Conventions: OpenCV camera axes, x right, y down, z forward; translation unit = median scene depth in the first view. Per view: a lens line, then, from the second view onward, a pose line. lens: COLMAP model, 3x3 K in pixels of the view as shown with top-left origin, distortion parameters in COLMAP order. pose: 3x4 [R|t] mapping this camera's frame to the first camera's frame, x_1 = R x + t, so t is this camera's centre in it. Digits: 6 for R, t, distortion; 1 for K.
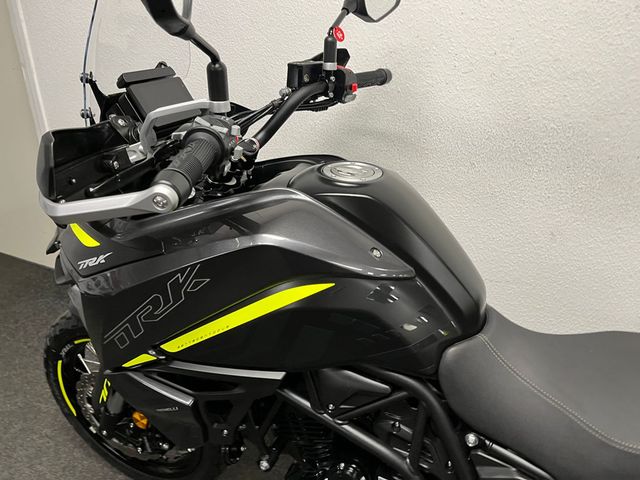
lens RADIAL K [[481.9, 0, 317.6], [0, 481.9, 238.9], [0, 0, 1]] dist [0.020580, -0.028461]
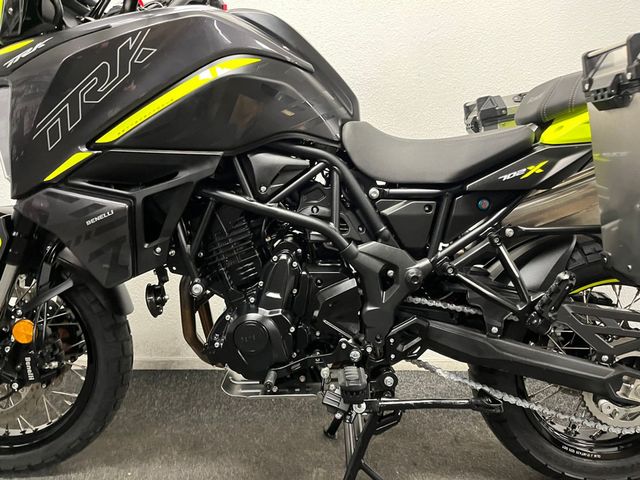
lens RADIAL K [[481.9, 0, 319.6], [0, 481.9, 241.6], [0, 0, 1]] dist [0.020580, -0.028461]
pose [[0.900965, -0.077507, 0.426914, -0.377150], [0.198013, 0.948929, -0.245610, 0.832796], [-0.386075, 0.305820, 0.870299, -0.026264]]
